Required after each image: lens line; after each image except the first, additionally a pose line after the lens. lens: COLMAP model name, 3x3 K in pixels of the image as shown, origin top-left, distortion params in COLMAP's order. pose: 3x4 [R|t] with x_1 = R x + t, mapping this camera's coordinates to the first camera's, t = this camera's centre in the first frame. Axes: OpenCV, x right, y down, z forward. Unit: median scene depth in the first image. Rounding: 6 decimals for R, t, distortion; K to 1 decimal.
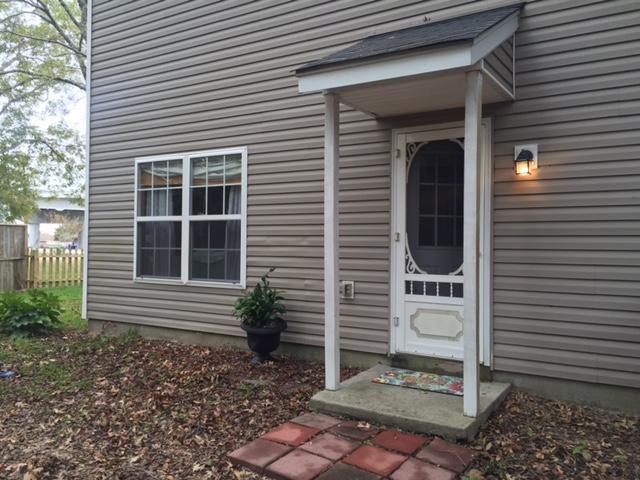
lens RADIAL K [[549.0, 0, 319.7], [0, 549.0, 239.9], [0, 0, 1]] dist [-0.007908, -0.001745]
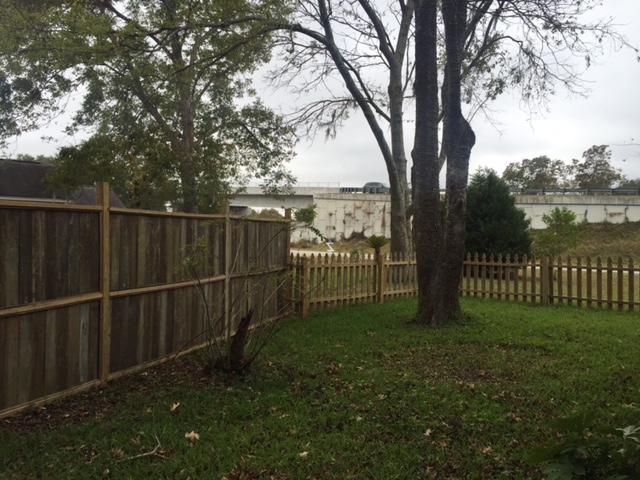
lens RADIAL K [[549.0, 0, 320.7], [0, 549.0, 238.5], [0, 0, 1]] dist [-0.007908, -0.001745]
pose [[0.971782, -0.006788, -0.235783, -0.160914], [0.009201, 0.999916, 0.009132, -0.004495], [0.235701, -0.011043, 0.971763, 0.165315]]
